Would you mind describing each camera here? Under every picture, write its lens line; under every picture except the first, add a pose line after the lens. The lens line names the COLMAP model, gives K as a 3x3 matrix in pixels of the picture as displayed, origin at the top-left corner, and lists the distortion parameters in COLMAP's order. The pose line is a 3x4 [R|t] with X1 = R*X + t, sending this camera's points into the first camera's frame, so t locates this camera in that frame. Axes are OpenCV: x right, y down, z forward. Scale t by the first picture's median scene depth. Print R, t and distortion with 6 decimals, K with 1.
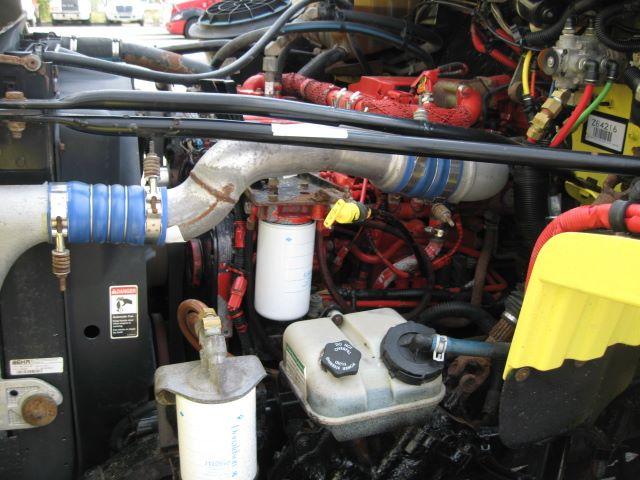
lens RADIAL K [[689.8, 0, 319.6], [0, 689.8, 241.3], [0, 0, 1]] dist [-0.083295, 0.000000]
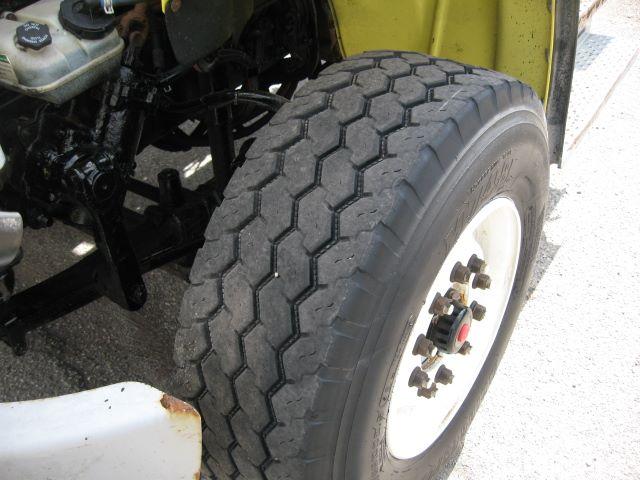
lens RADIAL K [[689.8, 0, 321.5], [0, 689.8, 239.2], [0, 0, 1]] dist [-0.083295, 0.000000]
pose [[0.804756, -0.431271, 0.407888, -0.188971], [0.269249, 0.877586, 0.396672, 0.148064], [-0.529030, -0.209401, 0.822362, -0.276655]]
